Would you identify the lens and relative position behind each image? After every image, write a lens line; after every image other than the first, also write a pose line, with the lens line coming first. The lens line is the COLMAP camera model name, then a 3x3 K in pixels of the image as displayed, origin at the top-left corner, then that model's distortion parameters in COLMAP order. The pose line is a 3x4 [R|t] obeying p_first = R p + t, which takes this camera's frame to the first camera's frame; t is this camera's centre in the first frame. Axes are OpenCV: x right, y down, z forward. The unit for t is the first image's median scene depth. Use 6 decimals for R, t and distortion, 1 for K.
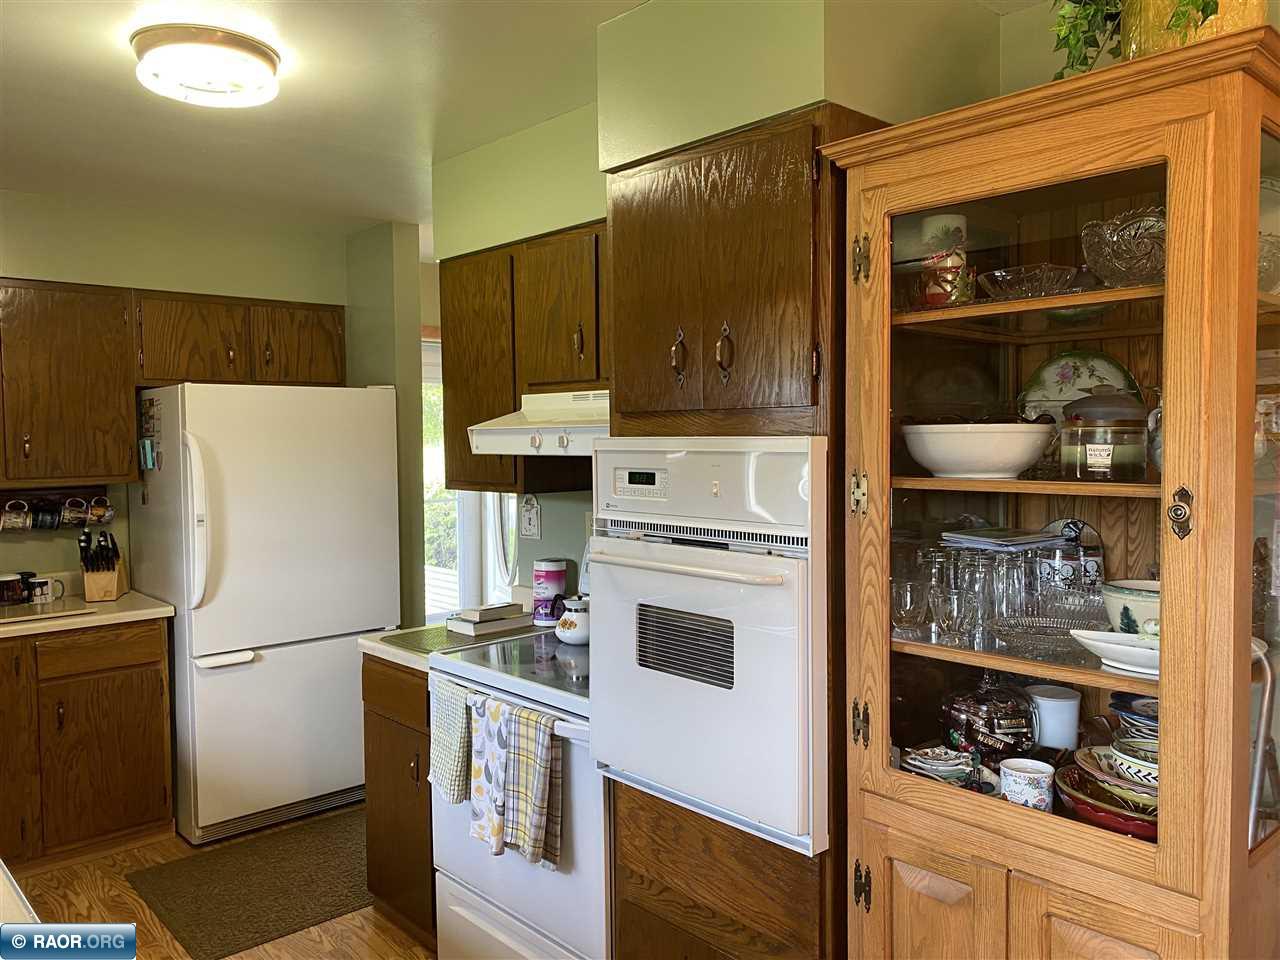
lens RADIAL K [[982.2, 0, 635.1], [0, 982.2, 478.1], [0, 0, 1]] dist [0.032149, -0.030412]
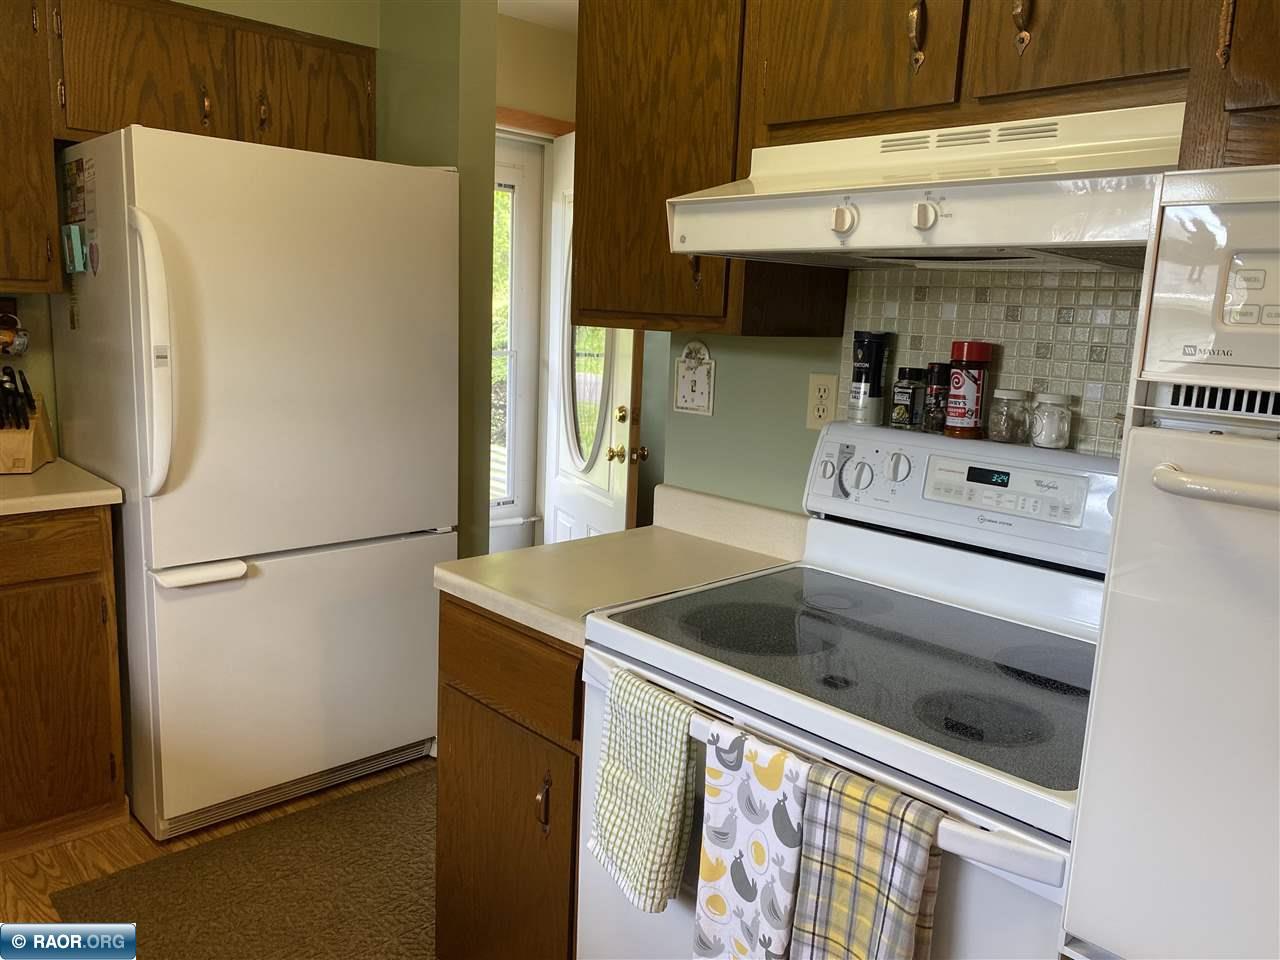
lens RADIAL K [[982.2, 0, 643.9], [0, 982.2, 478.1], [0, 0, 1]] dist [0.032149, -0.030412]
pose [[0.998234, 0.046065, 0.037499, -0.155556], [-0.050519, 0.990476, 0.128085, 0.023652], [-0.031242, -0.129754, 0.991054, 0.361814]]
